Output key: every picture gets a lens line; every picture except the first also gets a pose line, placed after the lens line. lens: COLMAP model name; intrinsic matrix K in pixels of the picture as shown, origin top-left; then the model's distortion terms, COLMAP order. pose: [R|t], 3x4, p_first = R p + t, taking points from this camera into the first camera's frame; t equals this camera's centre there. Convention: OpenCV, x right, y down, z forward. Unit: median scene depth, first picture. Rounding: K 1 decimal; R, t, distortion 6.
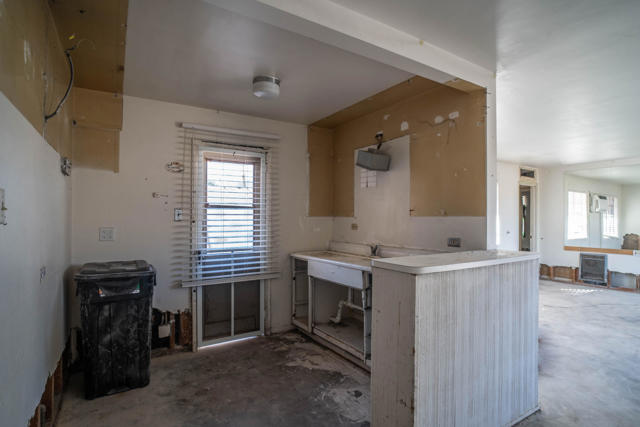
lens RADIAL K [[332.8, 0, 318.9], [0, 332.8, 214.1], [0, 0, 1]] dist [-0.033121, 0.005856]
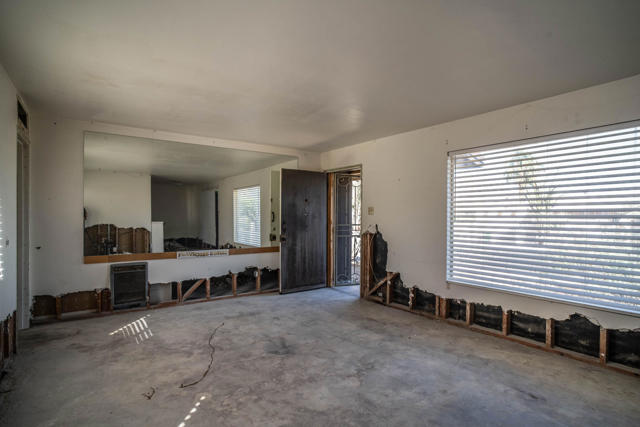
lens RADIAL K [[332.8, 0, 318.4], [0, 332.8, 216.4], [0, 0, 1]] dist [-0.033121, 0.005856]
pose [[-0.058087, -0.011298, 0.998248, 0.133698], [-0.022674, 0.999693, 0.009995, 0.009083], [-0.998054, -0.022054, -0.058326, 0.594904]]
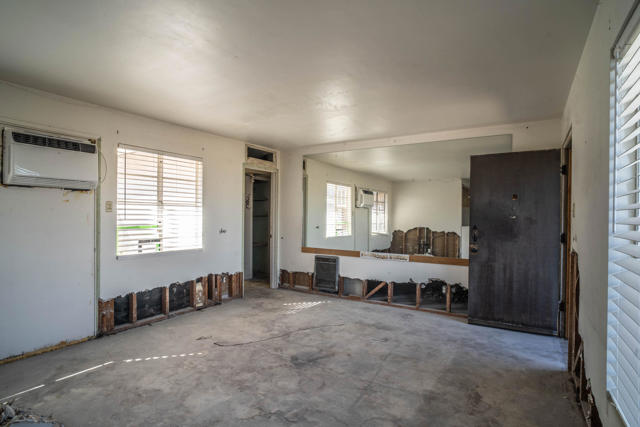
lens RADIAL K [[332.8, 0, 322.8], [0, 332.8, 214.7], [0, 0, 1]] dist [-0.033121, 0.005856]
pose [[0.908103, 0.008354, 0.418664, 0.436748], [-0.013228, 0.999874, 0.008740, 0.009062], [-0.418538, -0.013474, 0.908099, 0.221919]]
